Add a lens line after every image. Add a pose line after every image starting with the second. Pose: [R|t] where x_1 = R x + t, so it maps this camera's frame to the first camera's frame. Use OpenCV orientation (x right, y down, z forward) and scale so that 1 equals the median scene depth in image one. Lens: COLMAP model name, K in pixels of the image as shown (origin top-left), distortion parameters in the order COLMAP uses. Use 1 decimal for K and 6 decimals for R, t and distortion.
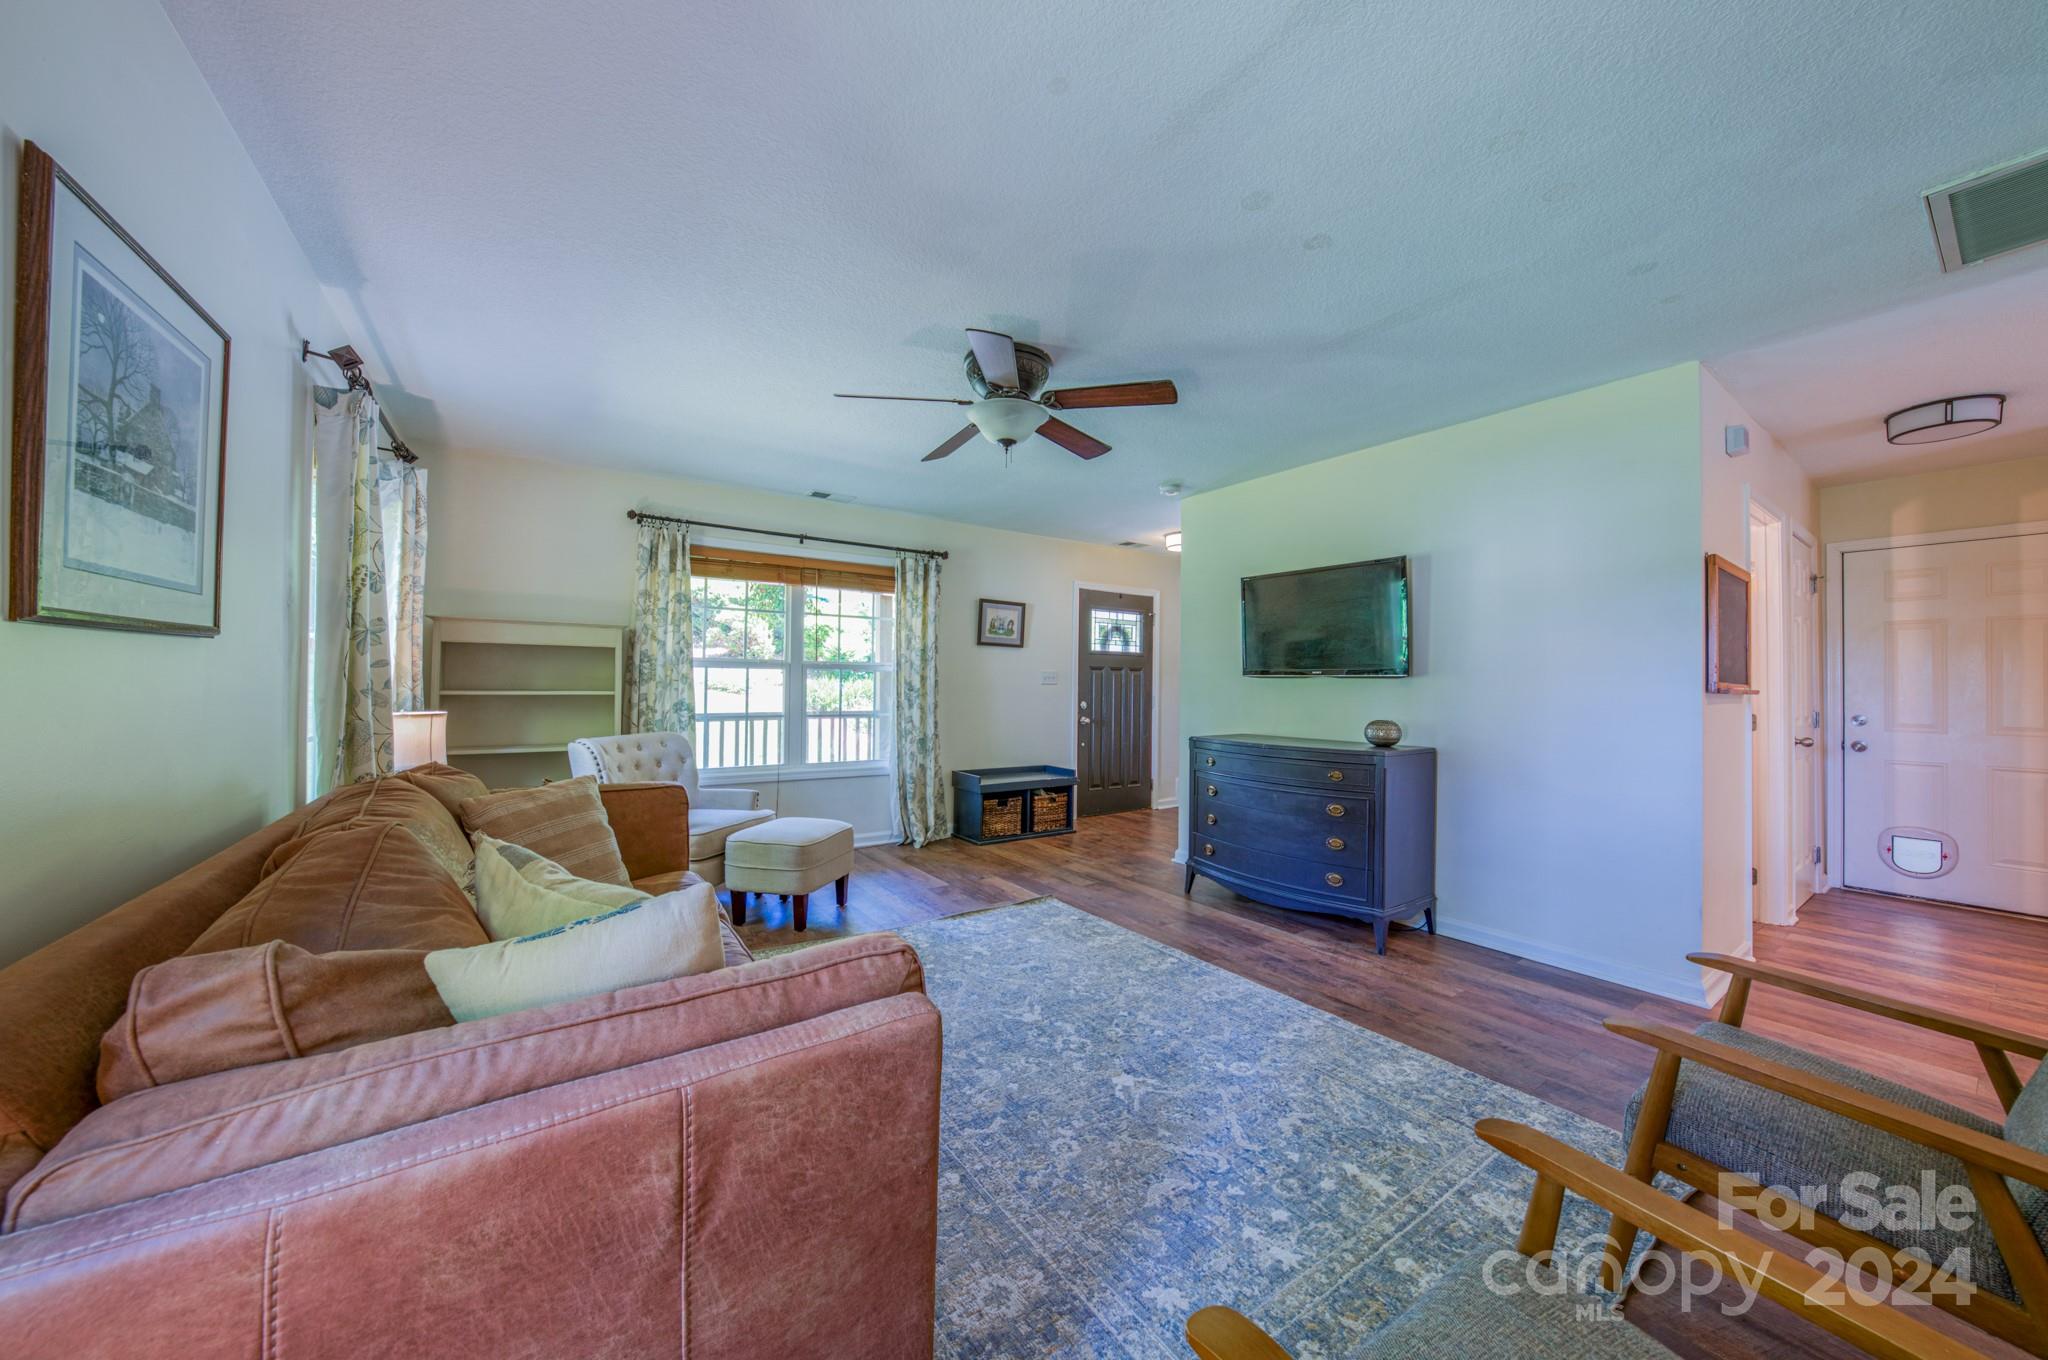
lens RADIAL K [[715.7, 0, 1025.1], [0, 715.7, 679.8], [0, 0, 1]] dist [-0.027437, 0.005441]
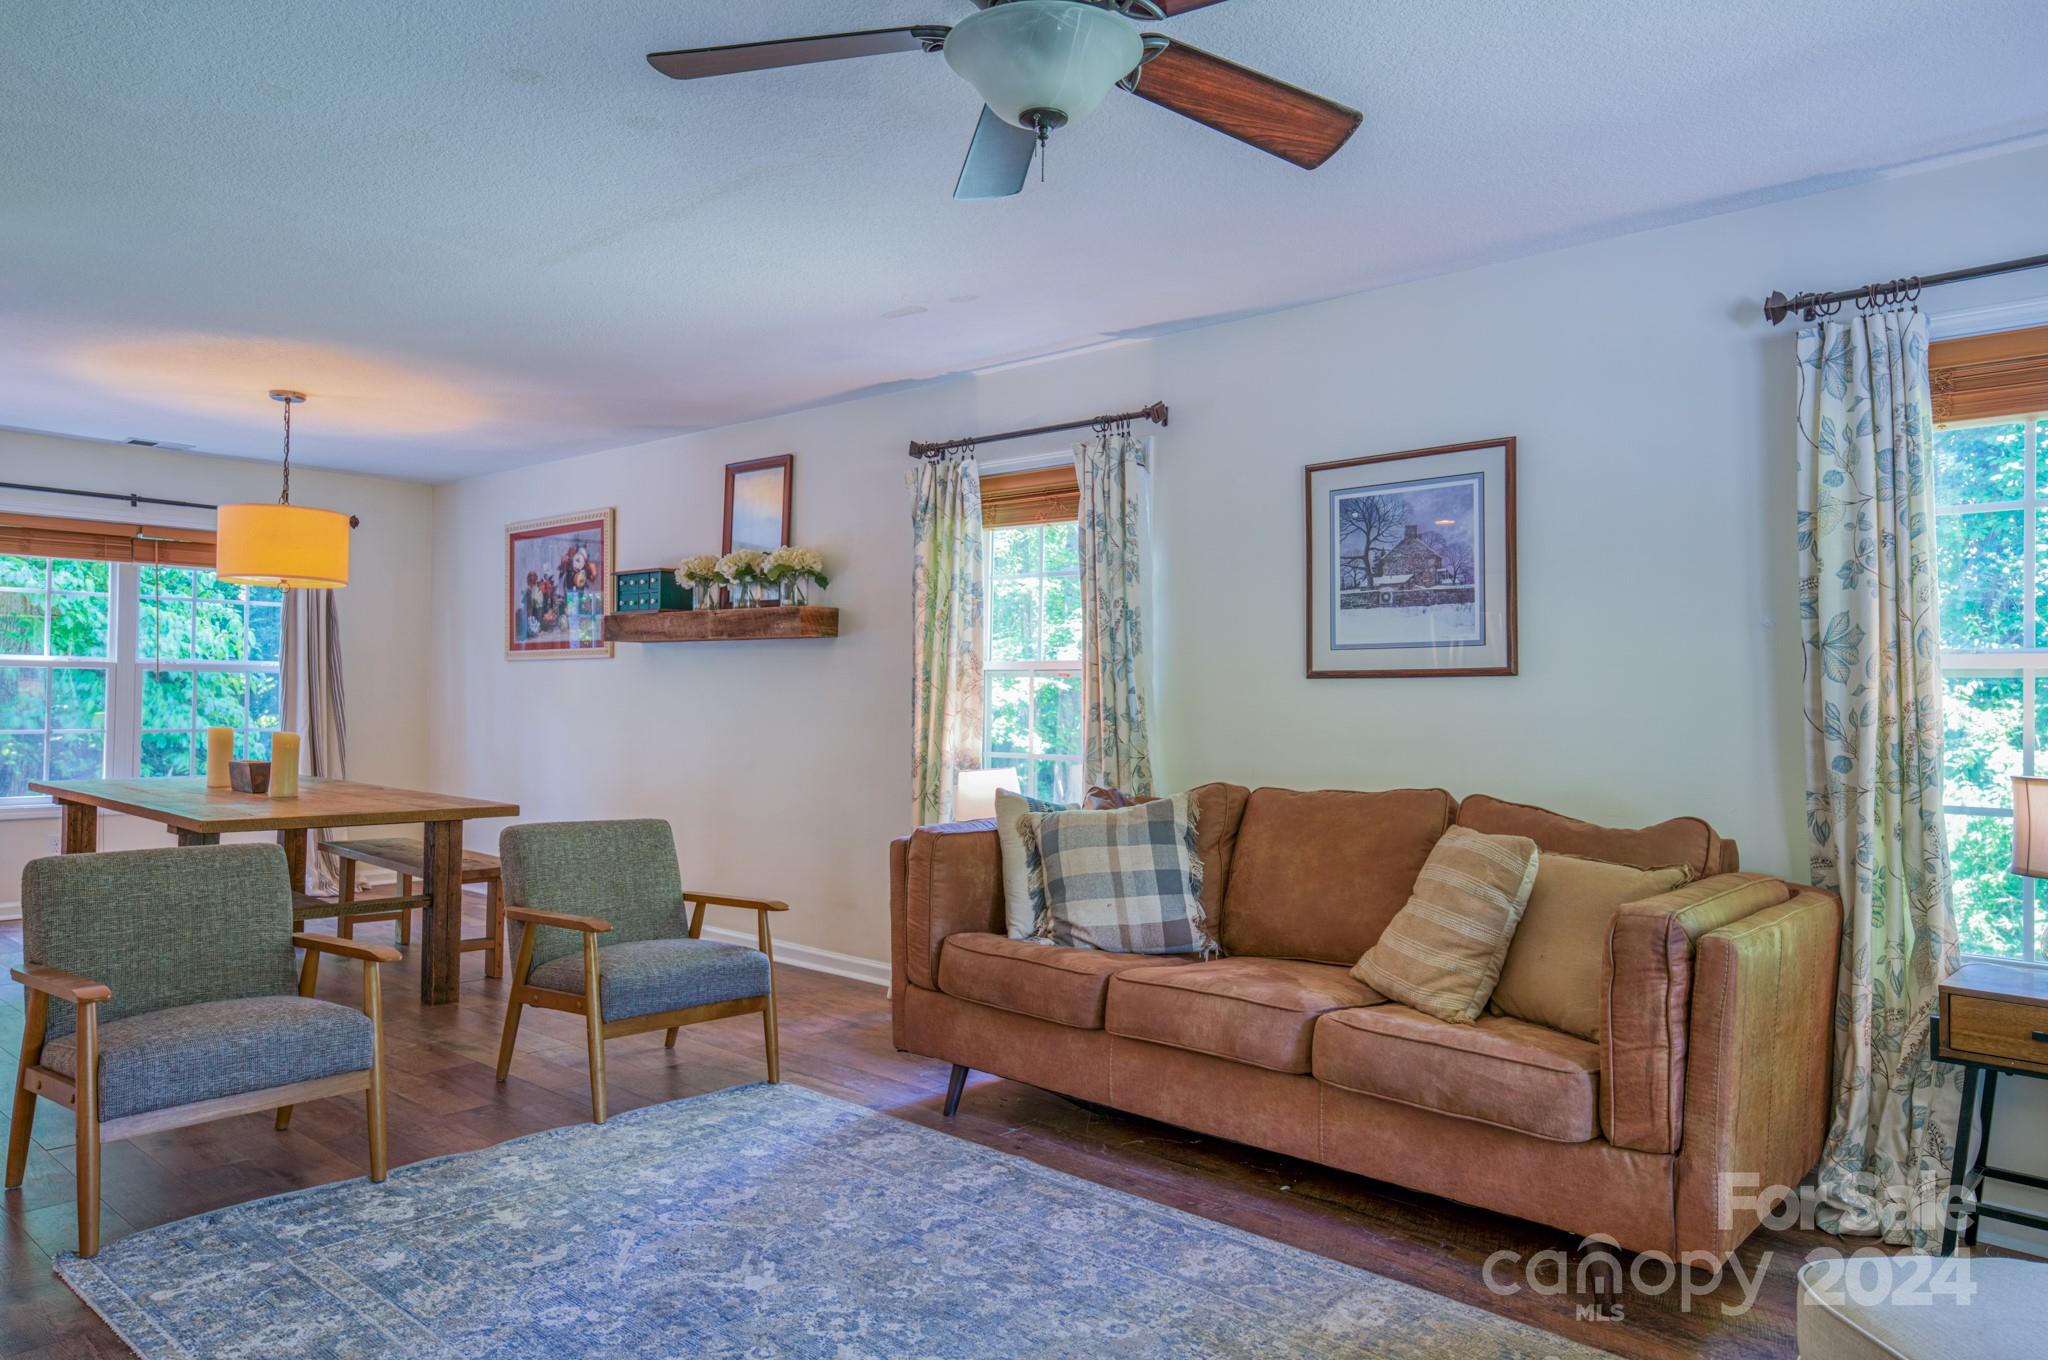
lens RADIAL K [[1341.4, 0, 1034.8], [0, 1341.4, 684.0], [0, 0, 1]] dist [0.029089, 0.001232]
pose [[-0.970050, -0.026926, -0.241407, 0.120170], [-0.022988, 0.999553, -0.019116, 0.009418], [0.241814, -0.012994, -0.970236, 1.323740]]
